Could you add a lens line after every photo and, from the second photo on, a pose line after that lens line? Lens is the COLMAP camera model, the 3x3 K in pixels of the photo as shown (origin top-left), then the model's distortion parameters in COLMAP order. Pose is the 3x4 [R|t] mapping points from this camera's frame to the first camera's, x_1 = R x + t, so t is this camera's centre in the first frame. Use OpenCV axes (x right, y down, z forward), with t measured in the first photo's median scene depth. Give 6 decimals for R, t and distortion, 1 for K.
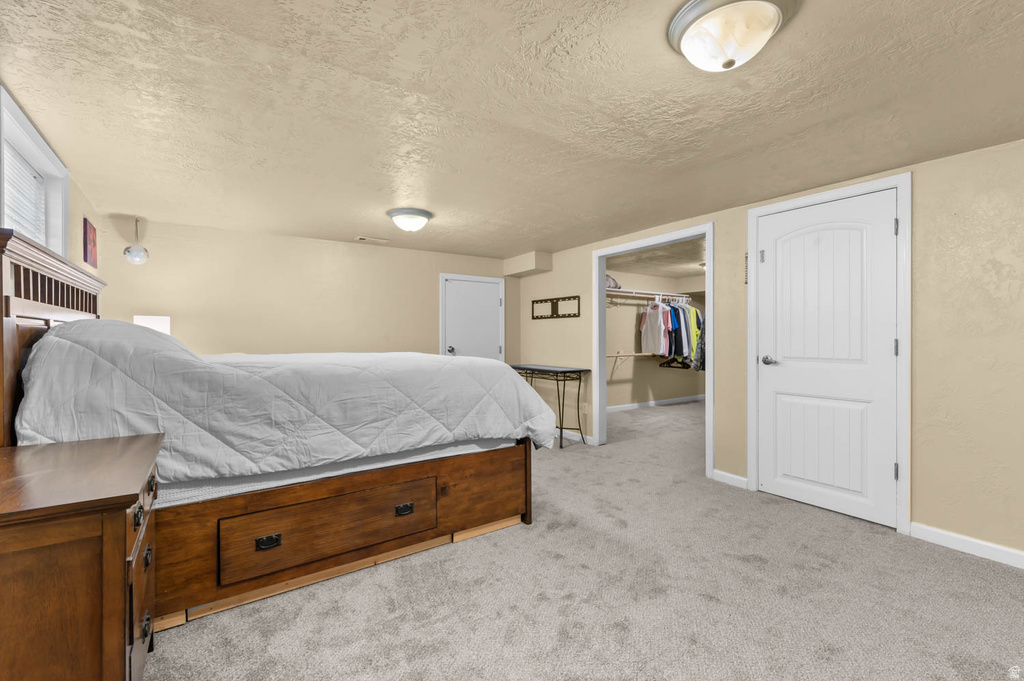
lens RADIAL K [[440.7, 0, 518.3], [0, 440.7, 339.5], [0, 0, 1]] dist [0.001635, 0.000188]
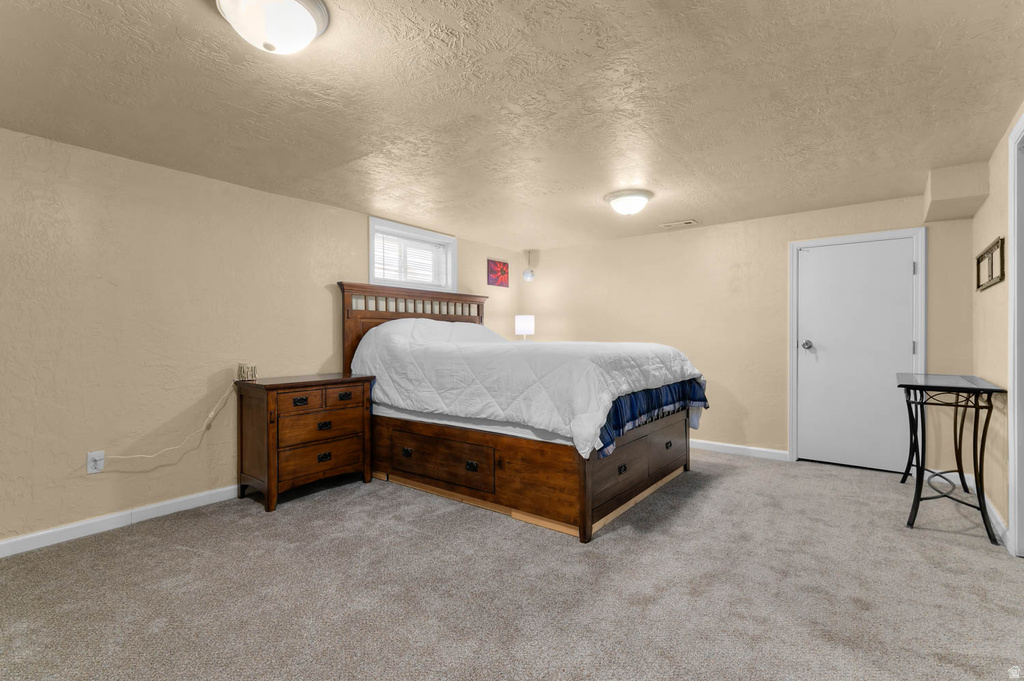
lens RADIAL K [[476.4, 0, 519.1], [0, 476.4, 338.6], [0, 0, 1]] dist [0.004297, -0.000447]
pose [[0.298257, 0.002257, -0.954483, 1.021989], [-0.004570, 0.999989, 0.000936, 0.031764], [0.954475, 0.004083, 0.298264, 0.723632]]
